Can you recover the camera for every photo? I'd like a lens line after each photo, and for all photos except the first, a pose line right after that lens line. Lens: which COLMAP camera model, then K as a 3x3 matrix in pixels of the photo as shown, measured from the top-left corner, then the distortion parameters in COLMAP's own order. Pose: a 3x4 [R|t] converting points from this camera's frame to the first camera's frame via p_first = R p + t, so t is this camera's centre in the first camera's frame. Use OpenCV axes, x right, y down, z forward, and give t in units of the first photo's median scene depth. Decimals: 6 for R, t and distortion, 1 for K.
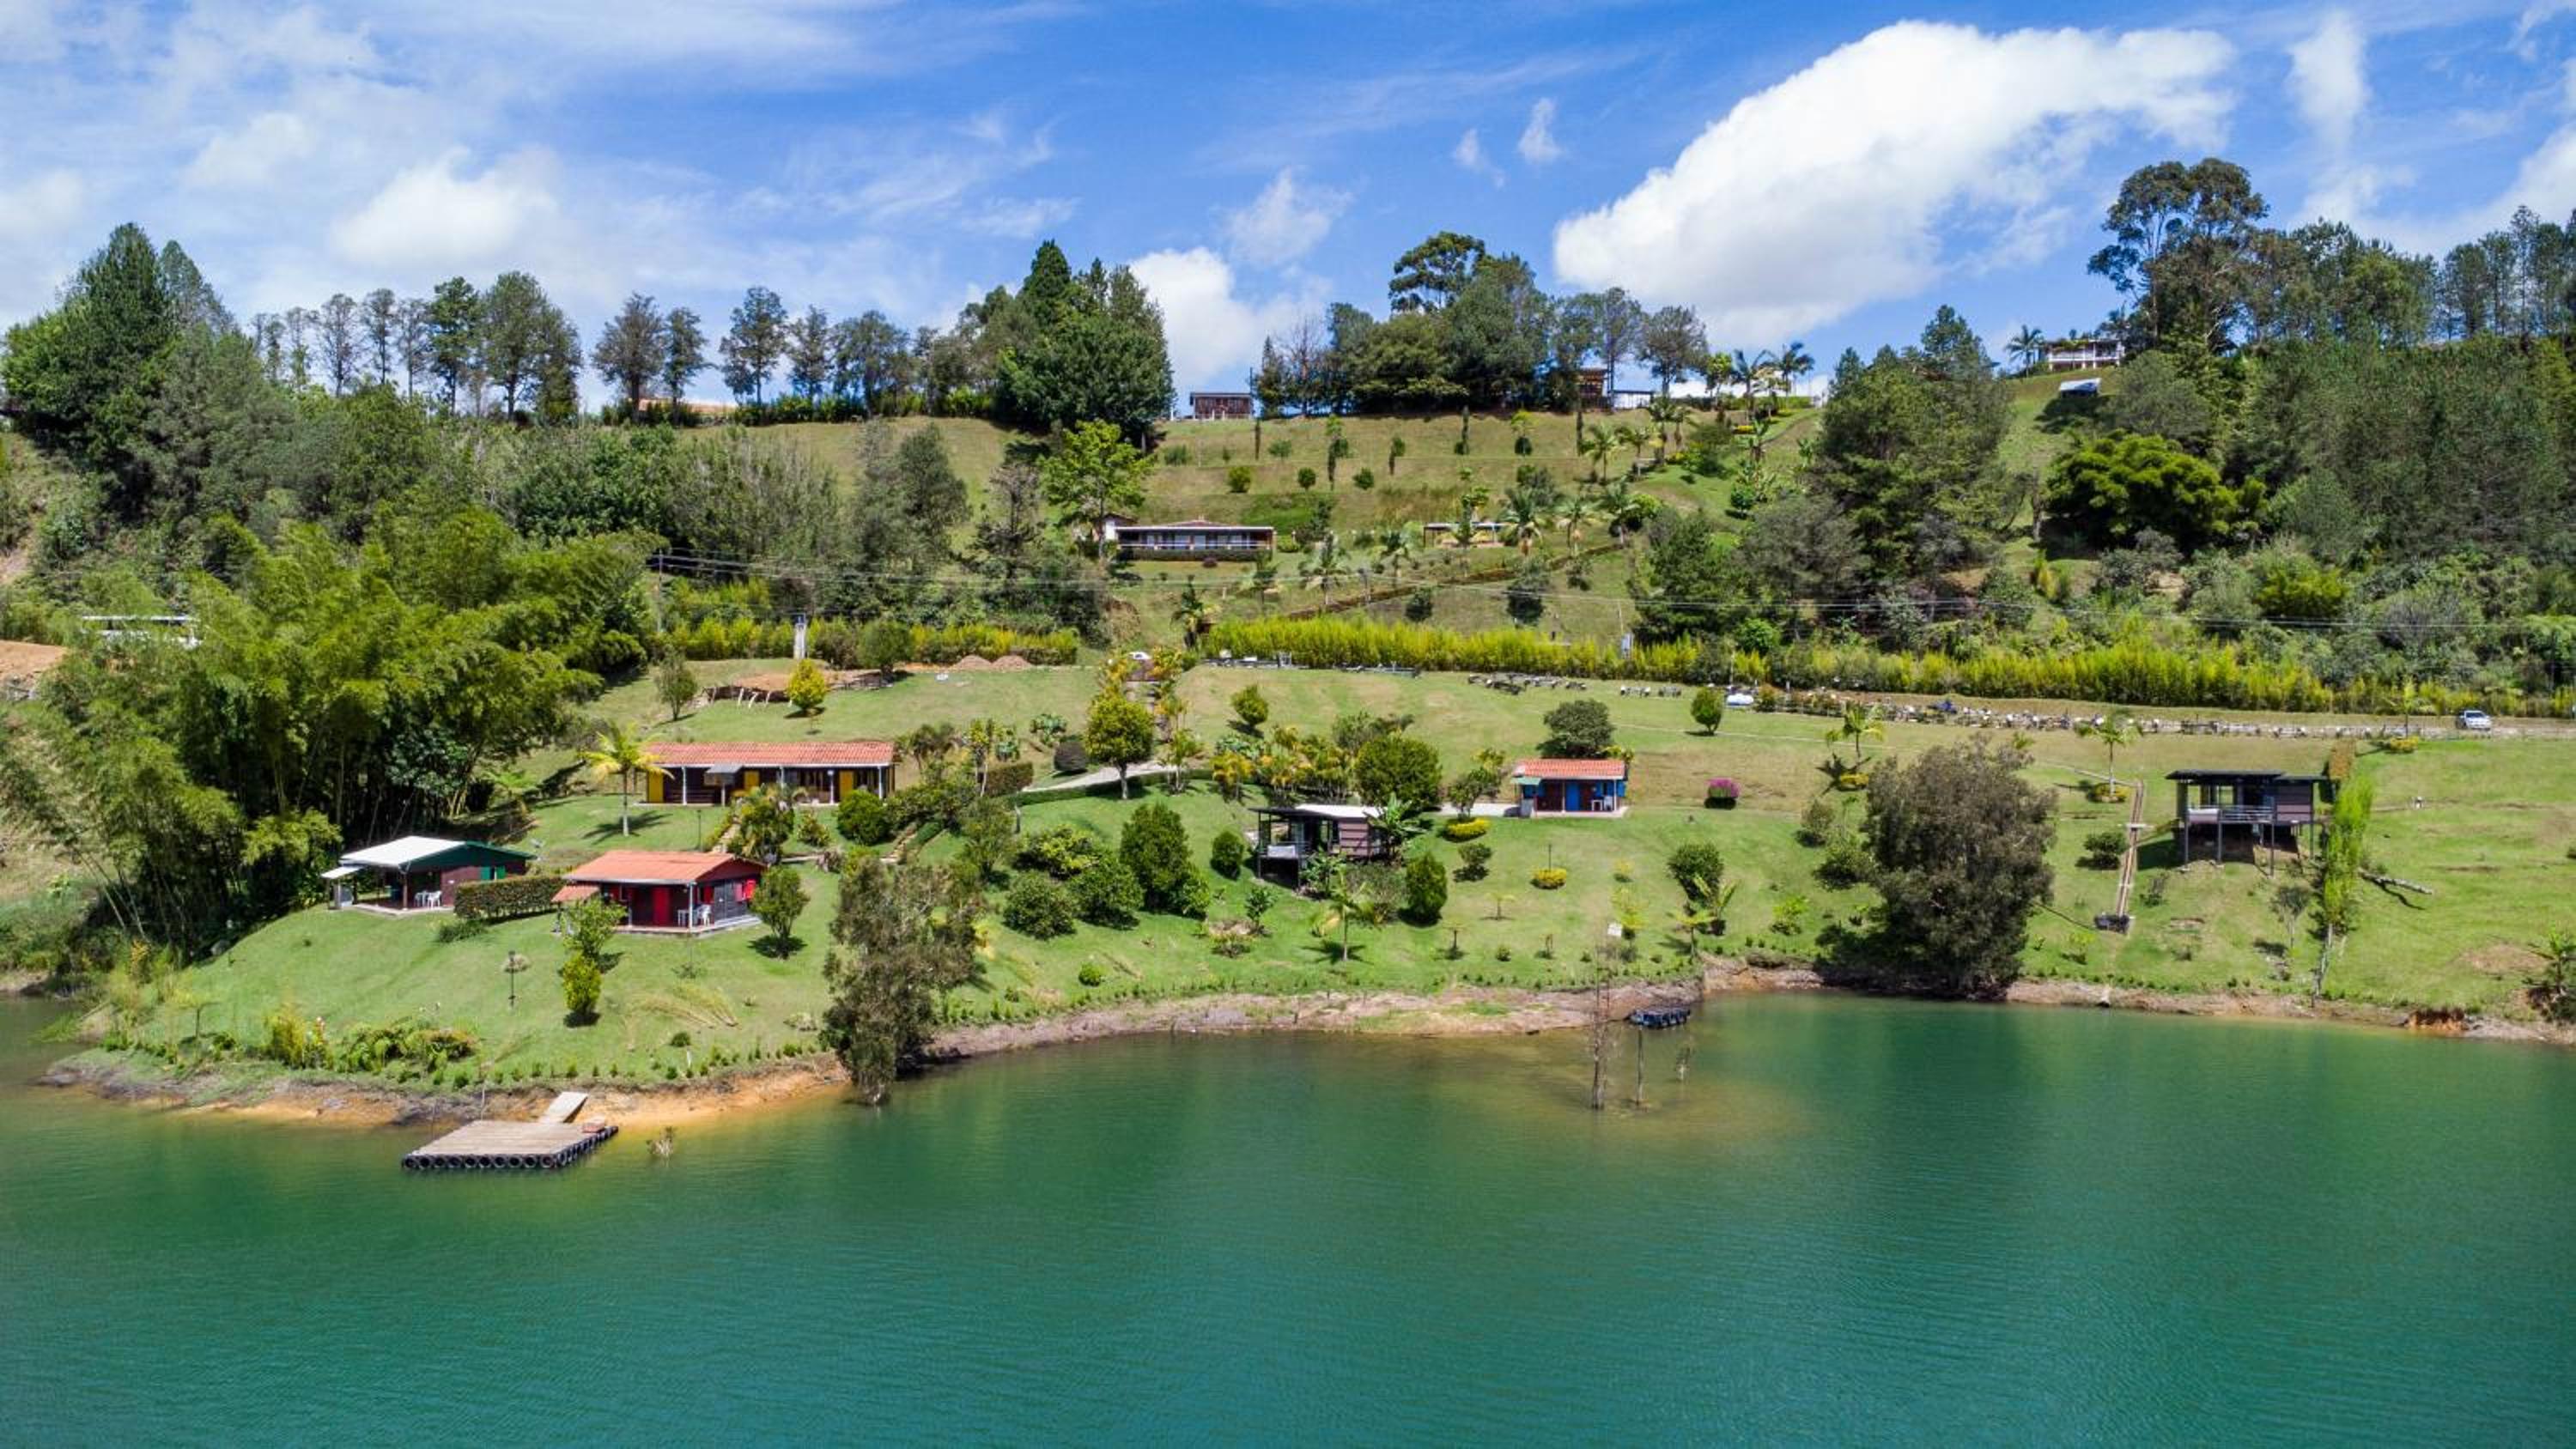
lens RADIAL K [[1823.5, 0, 1288.0], [0, 1823.5, 724.5], [0, 0, 1]] dist [0.005666, -0.041240]
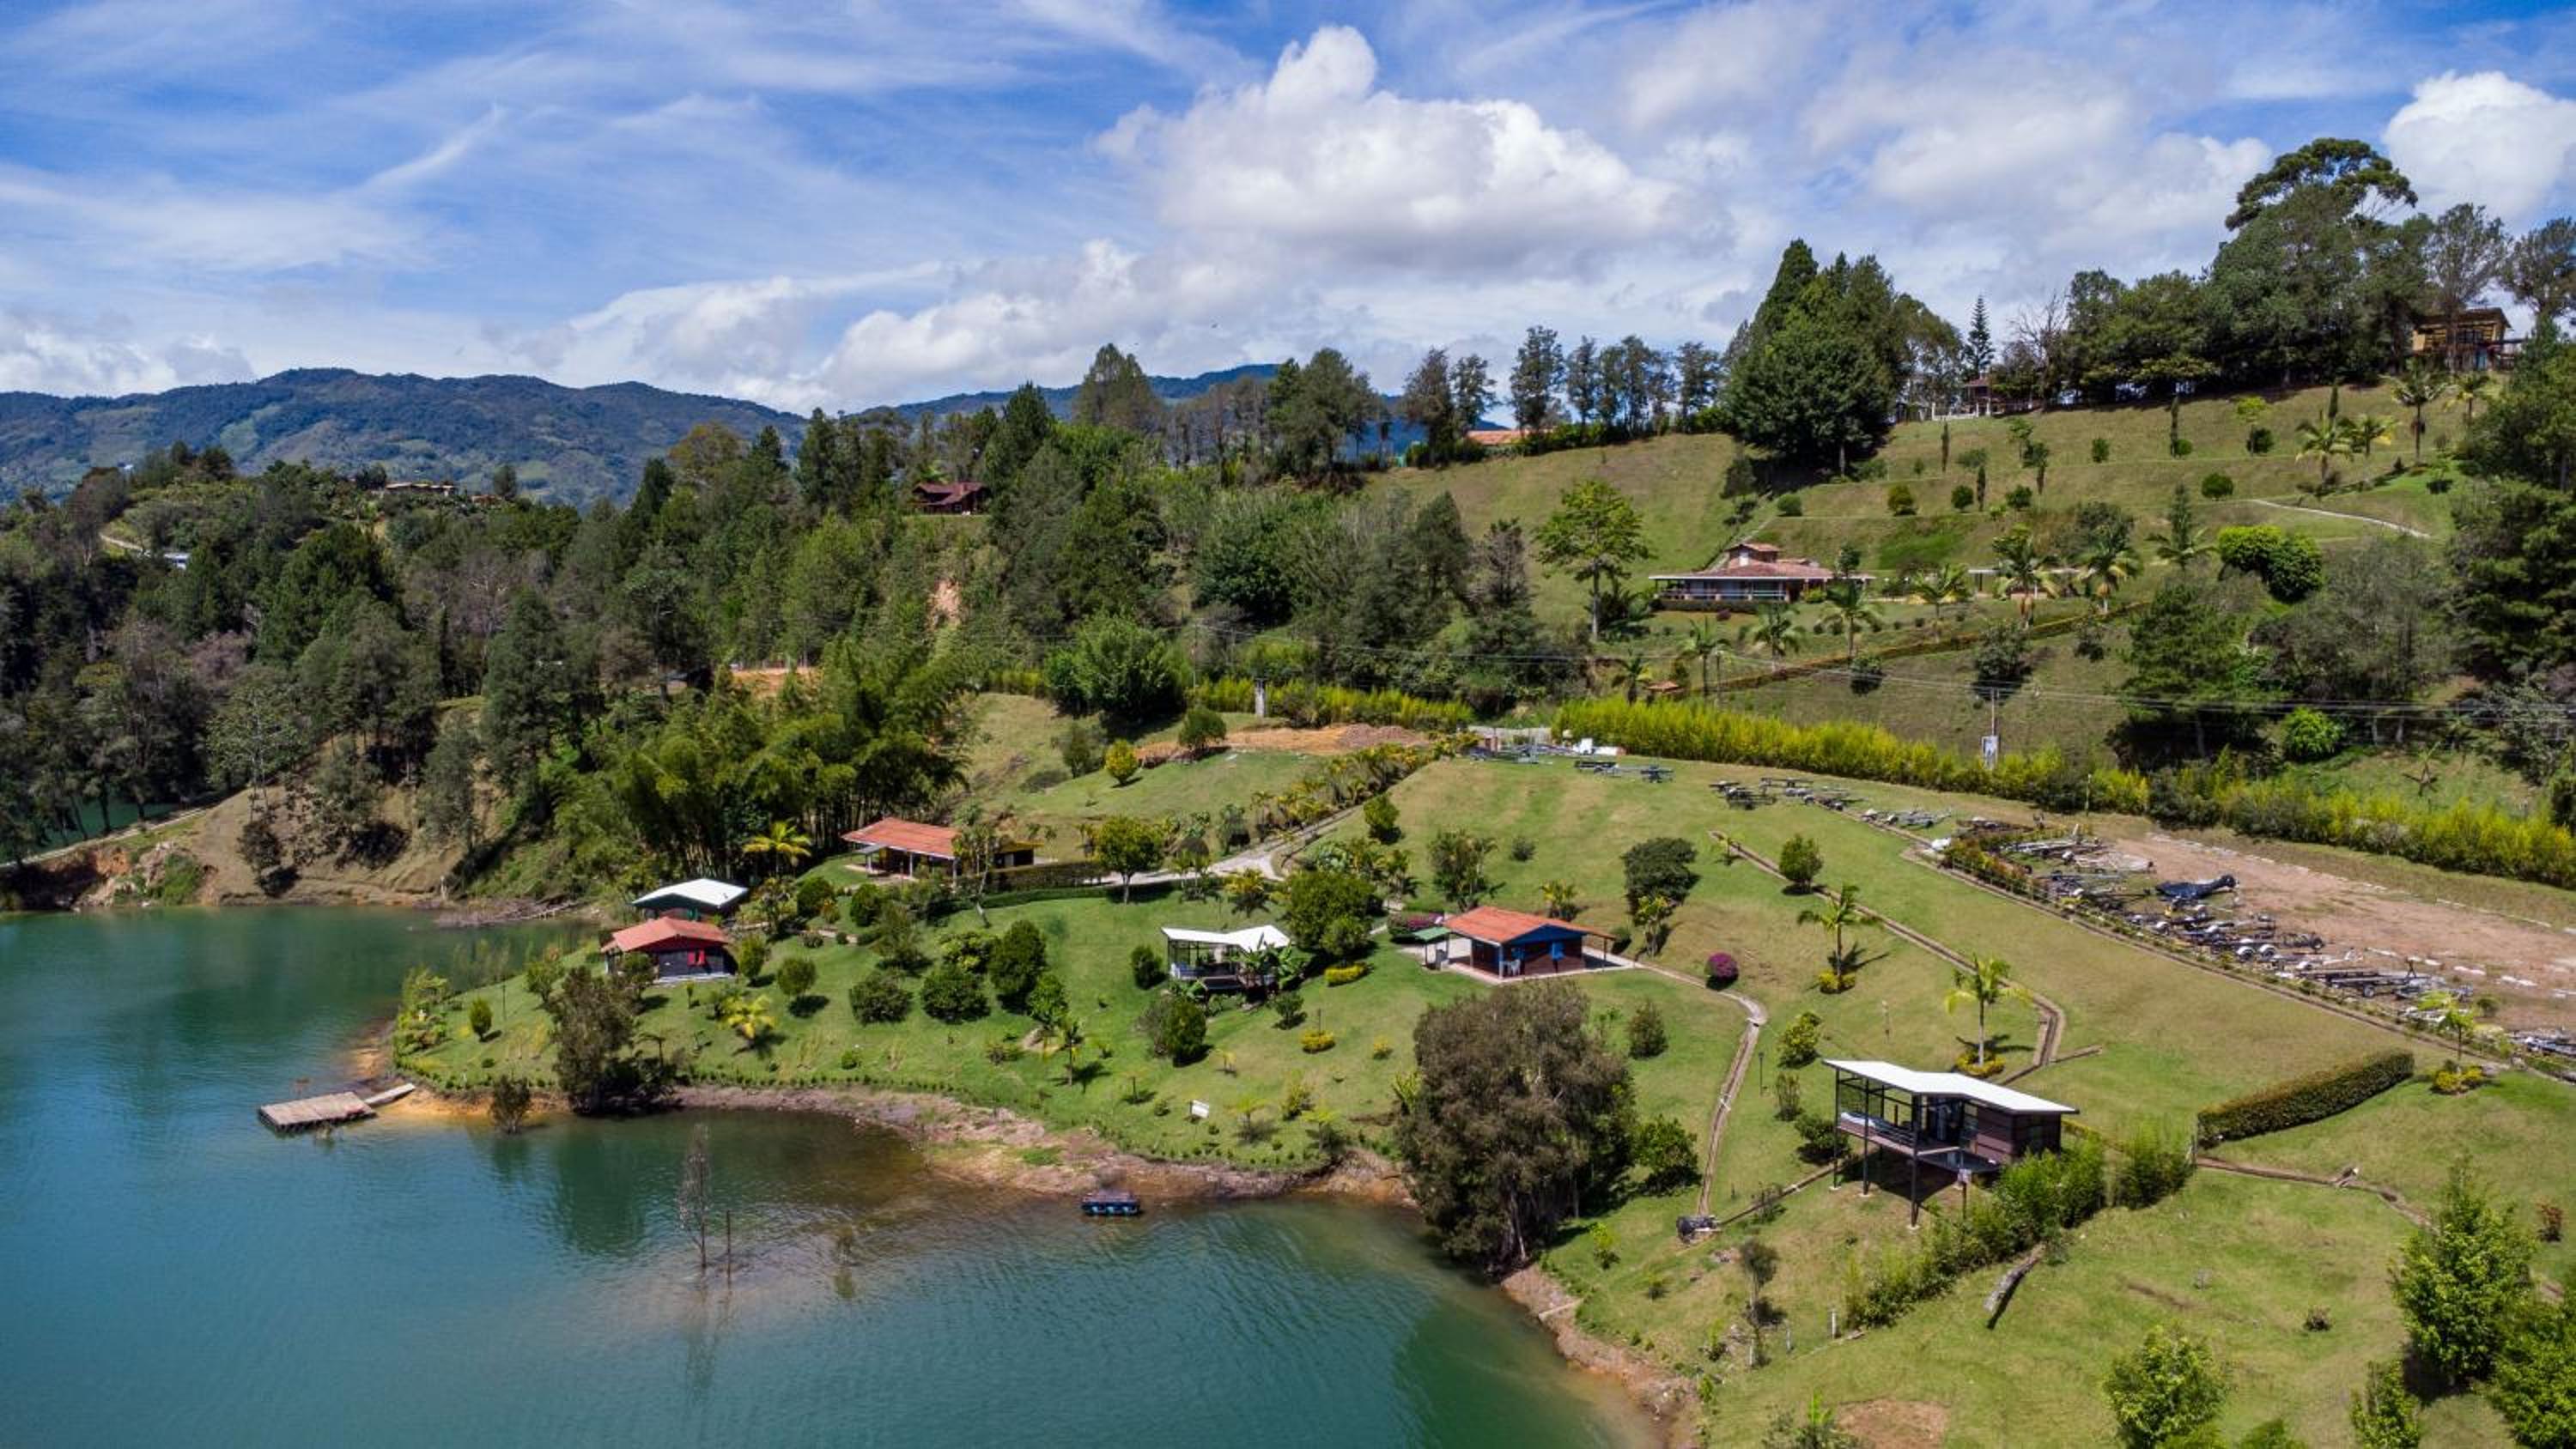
lens RADIAL K [[1823.5, 0, 1288.0], [0, 1823.5, 724.5], [0, 0, 1]] dist [0.005666, -0.041240]
pose [[0.668295, 0.062900, -0.741232, 0.430096], [-0.012399, 0.997222, 0.073444, -0.081985], [0.743793, -0.039892, 0.667219, 0.160612]]
